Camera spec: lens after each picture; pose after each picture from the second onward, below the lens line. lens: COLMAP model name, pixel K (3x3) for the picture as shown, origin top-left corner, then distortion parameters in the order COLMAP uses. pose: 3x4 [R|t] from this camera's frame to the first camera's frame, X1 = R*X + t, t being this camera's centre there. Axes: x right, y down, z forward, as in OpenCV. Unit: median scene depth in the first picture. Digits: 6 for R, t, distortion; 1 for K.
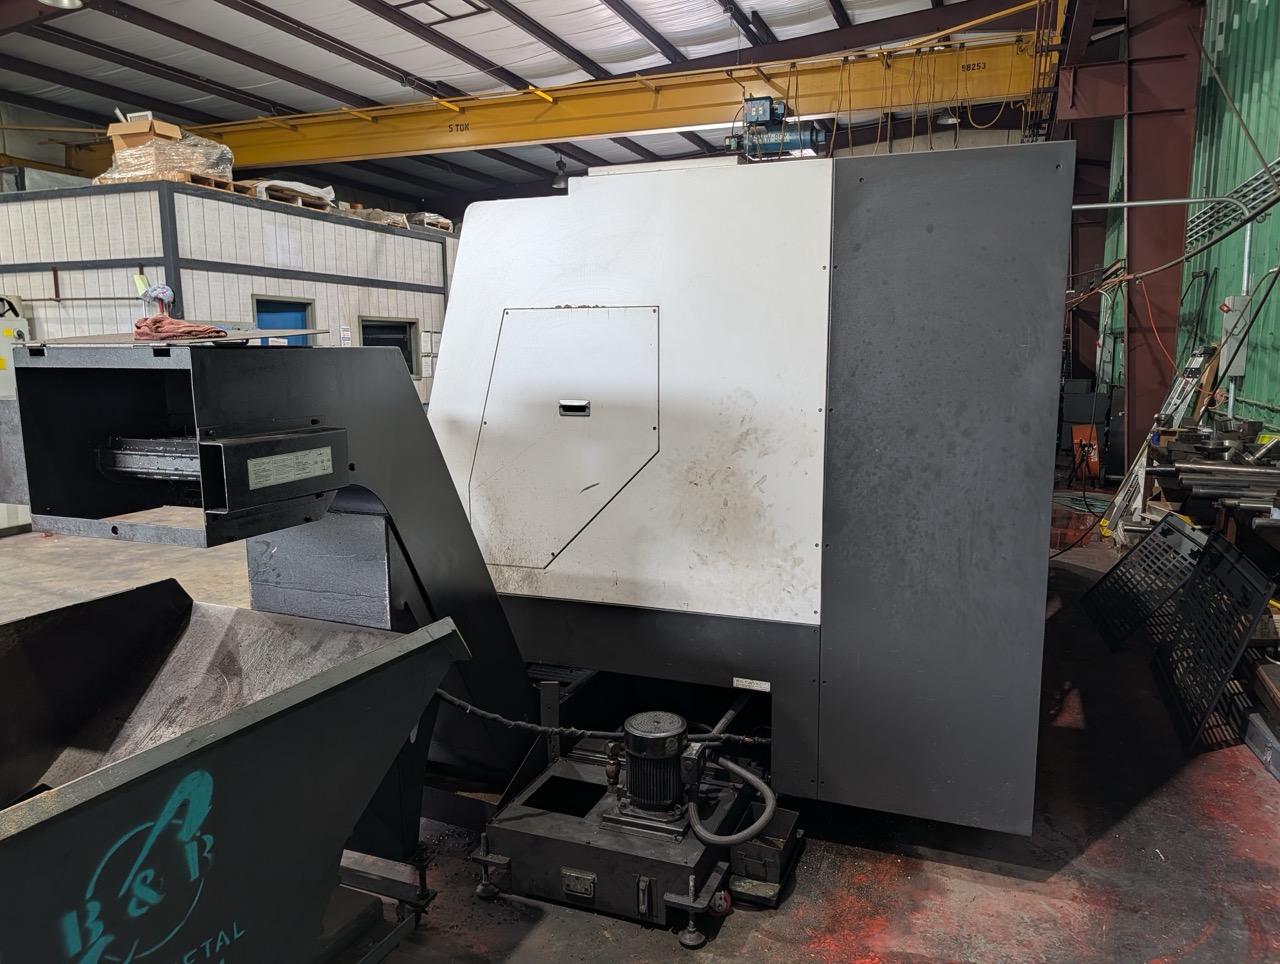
lens RADIAL K [[913.5, 0, 658.6], [0, 913.5, 489.9], [0, 0, 1]] dist [0.032002, -0.032878]
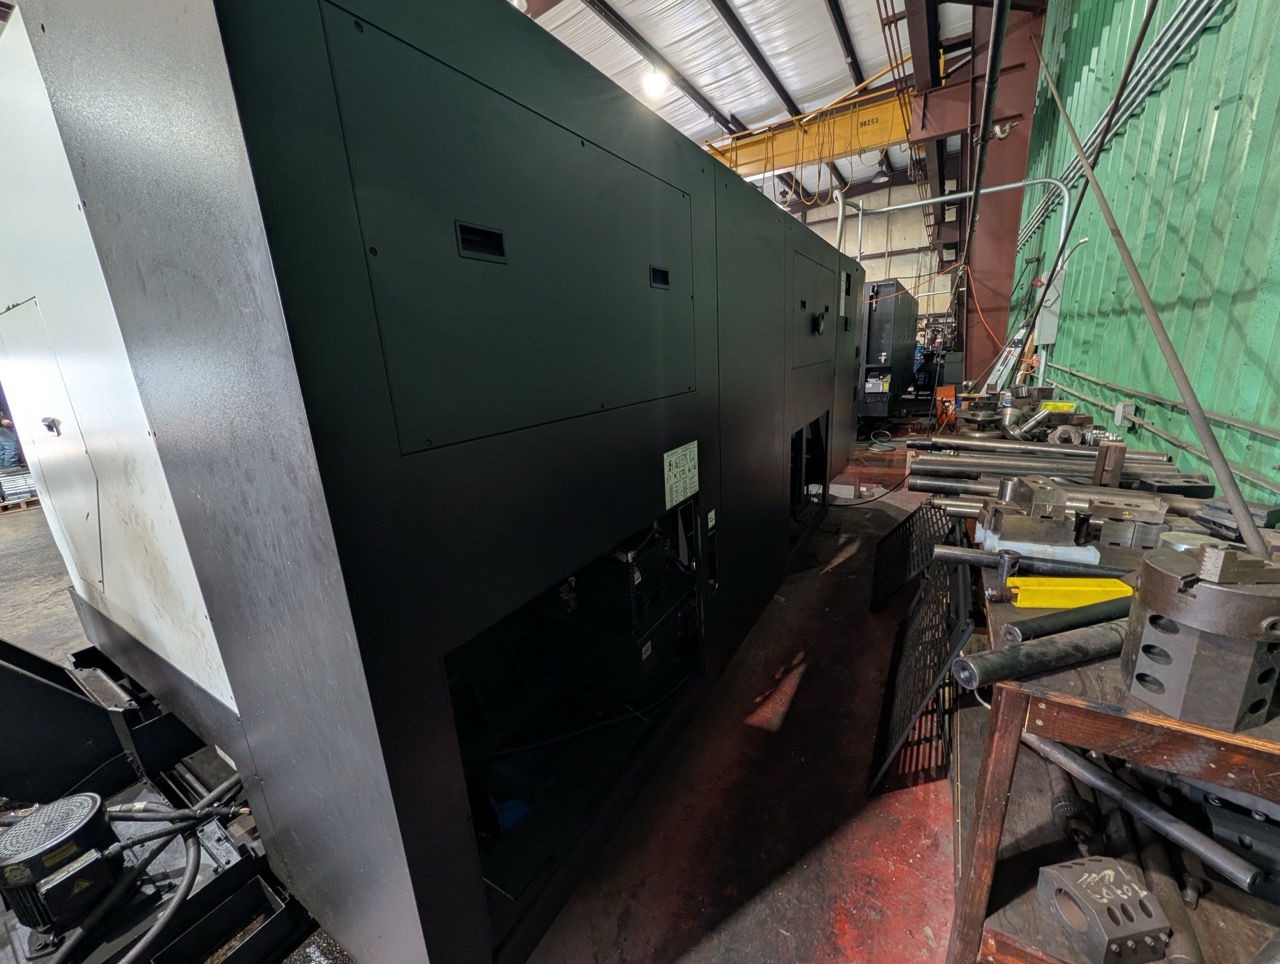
lens RADIAL K [[491.5, 0, 637.7], [0, 491.5, 478.5], [0, 0, 1]] dist [0.000490, -0.000027]
pose [[0.981426, -0.007007, -0.191713, 0.243501], [0.027074, 0.994390, 0.102255, -0.033698], [0.189921, -0.105546, 0.976110, 0.288450]]
